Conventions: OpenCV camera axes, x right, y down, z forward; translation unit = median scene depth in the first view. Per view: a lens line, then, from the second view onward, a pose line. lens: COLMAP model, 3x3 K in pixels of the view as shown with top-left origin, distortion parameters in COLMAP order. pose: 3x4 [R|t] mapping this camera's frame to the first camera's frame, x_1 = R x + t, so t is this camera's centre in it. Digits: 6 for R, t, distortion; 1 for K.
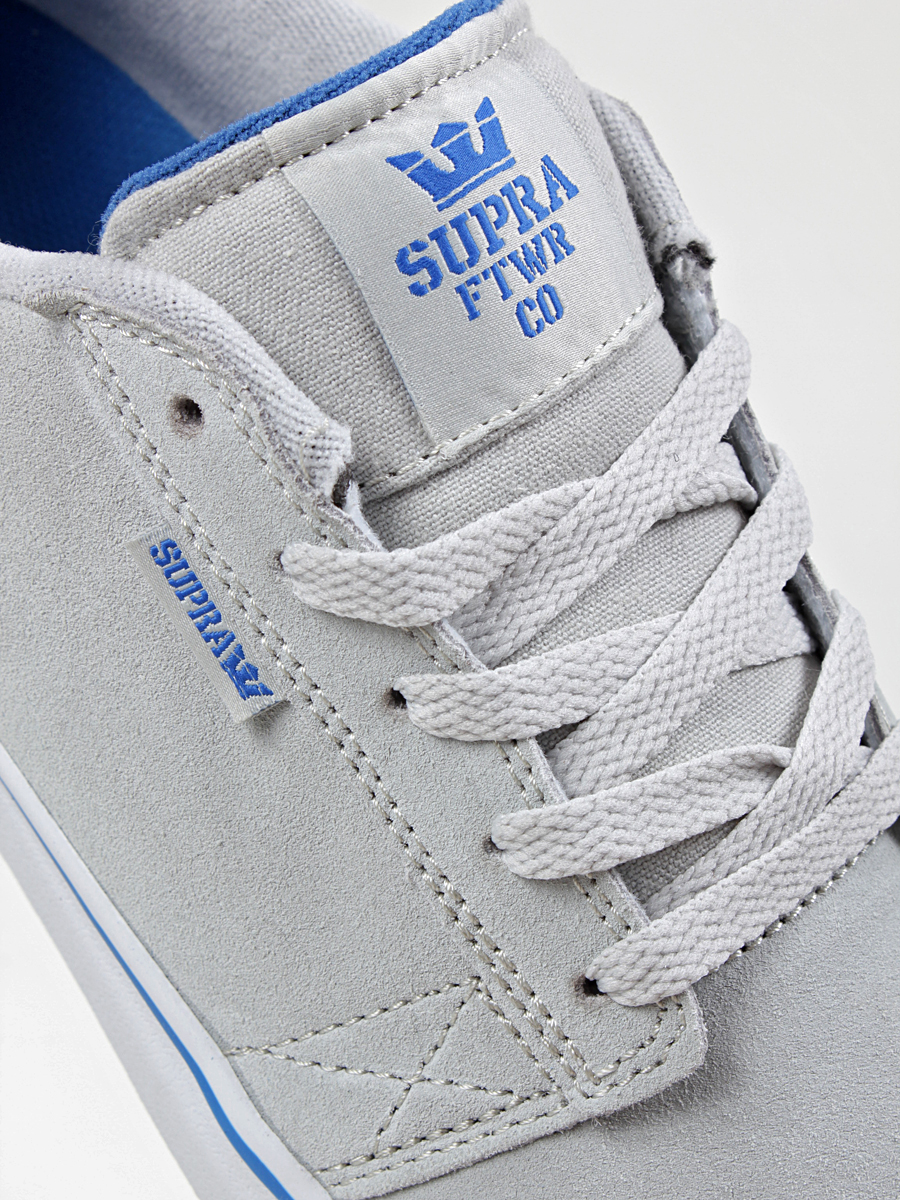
lens RADIAL K [[2893.4, 0, 450.0], [0, 2893.4, 600.0], [0, 0, 1]] dist [0.788811, -10.522059]
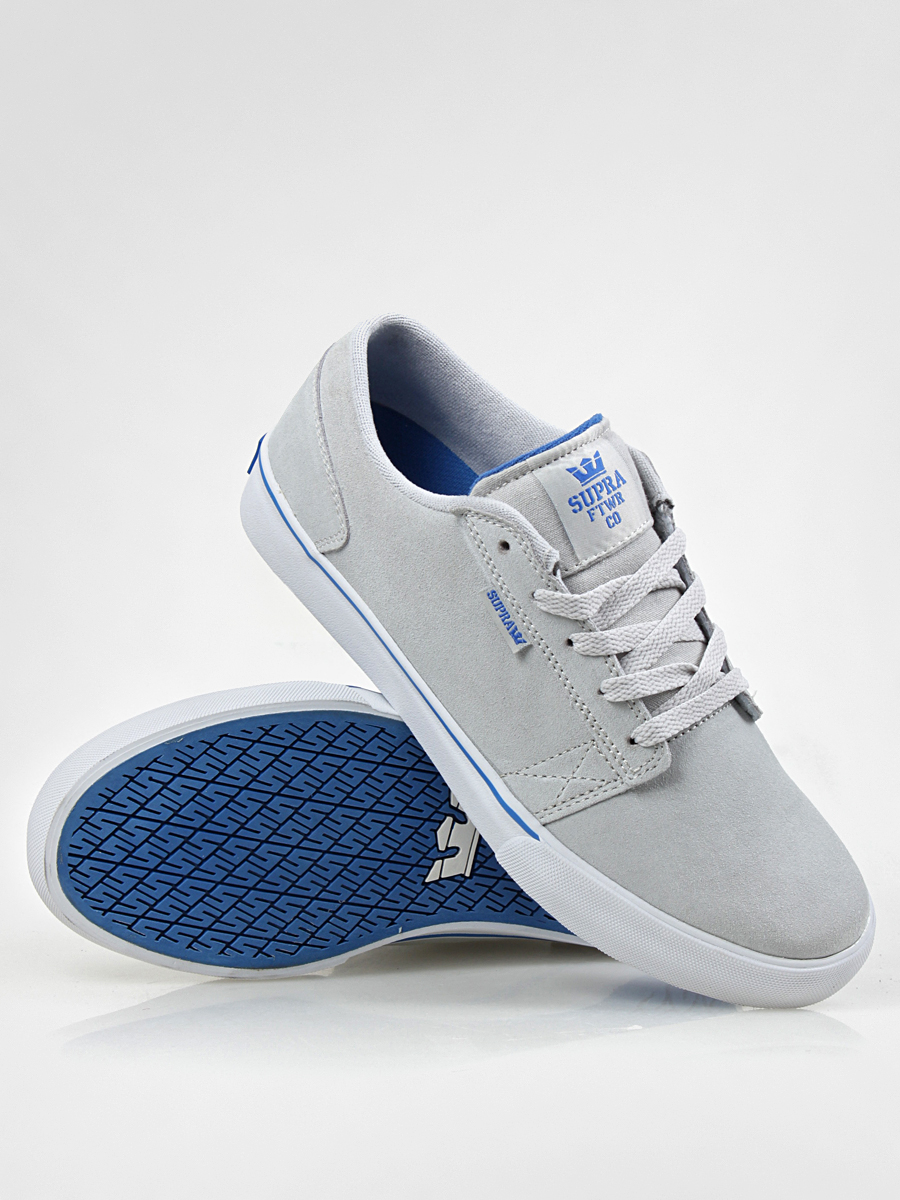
lens RADIAL K [[2893.4, 0, 450.0], [0, 2893.4, 600.0], [0, 0, 1]] dist [0.788811, -10.522059]
pose [[0.997633, 0.017529, 0.066485, -0.339916], [-0.006842, 0.987468, -0.157672, 0.461751], [-0.068415, 0.156844, 0.985251, -1.951306]]
